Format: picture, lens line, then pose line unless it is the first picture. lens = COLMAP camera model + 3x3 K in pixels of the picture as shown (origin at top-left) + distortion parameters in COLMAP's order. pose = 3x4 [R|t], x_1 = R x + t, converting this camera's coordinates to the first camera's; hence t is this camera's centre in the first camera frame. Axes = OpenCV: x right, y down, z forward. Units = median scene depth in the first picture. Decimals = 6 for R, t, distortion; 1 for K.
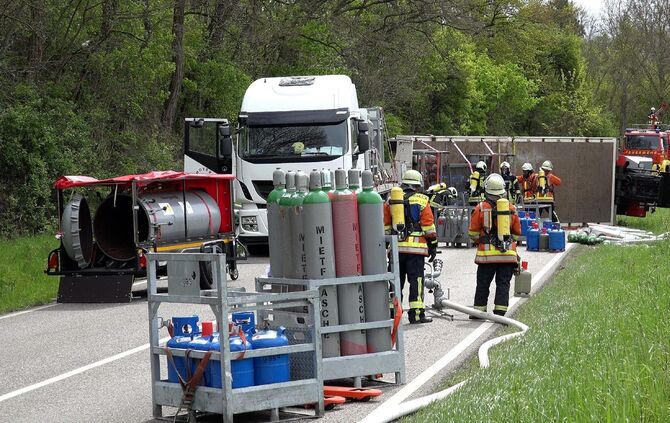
lens RADIAL K [[1547.0, 0, 377.5], [0, 1547.0, 210.5], [0, 0, 1]] dist [-0.039667, -0.058651]
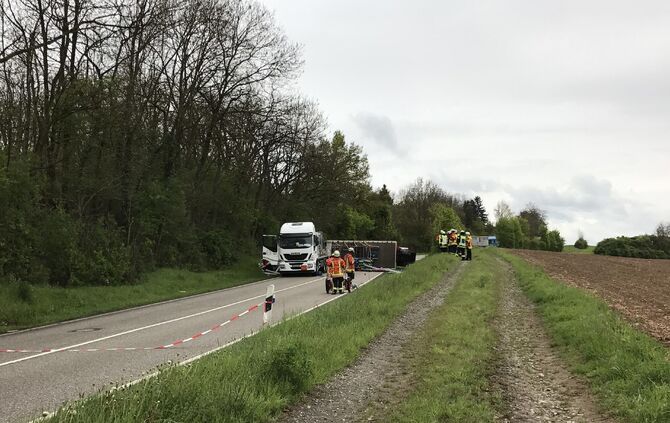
lens RADIAL K [[593.2, 0, 335.0], [0, 593.2, 211.5], [0, 0, 1]] dist [-0.004953, -0.001143]
pose [[0.999518, 0.006501, 0.030342, -0.008399], [-0.003608, 0.995522, -0.094456, 0.008296], [-0.030820, 0.094301, 0.995067, -0.238598]]
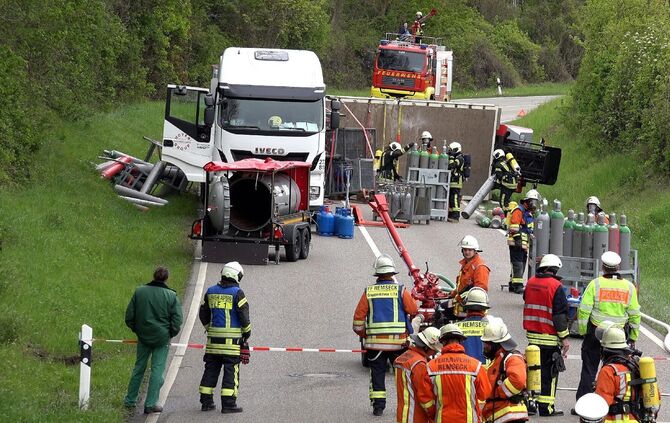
lens RADIAL K [[3087.4, 0, 335.1], [0, 3087.4, 36.2], [0, 0, 1]] dist [-0.830152, -3.535195]
pose [[0.972369, 0.073239, 0.221661, -0.415217], [-0.069504, 0.997278, -0.024615, -0.042901], [-0.222861, 0.008529, 0.974813, -0.908925]]
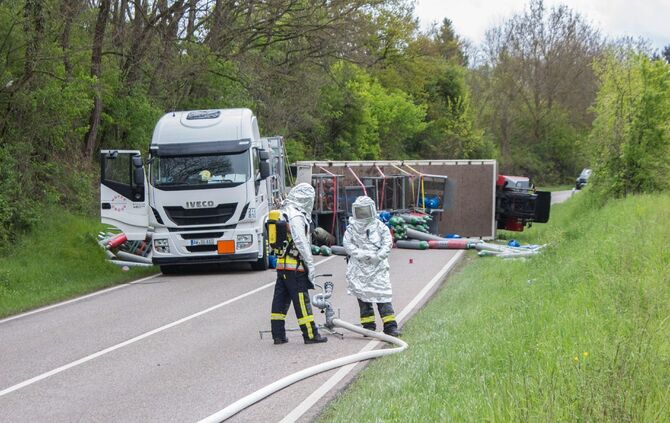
lens RADIAL K [[1386.2, 0, 335.0], [0, 1386.2, 211.5], [0, 0, 1]] dist [-0.042471, -0.133197]
pose [[0.999248, -0.017727, 0.034471, 0.005486], [0.018021, 0.999804, -0.008234, -0.004878], [-0.034319, 0.008849, 0.999372, 0.015558]]
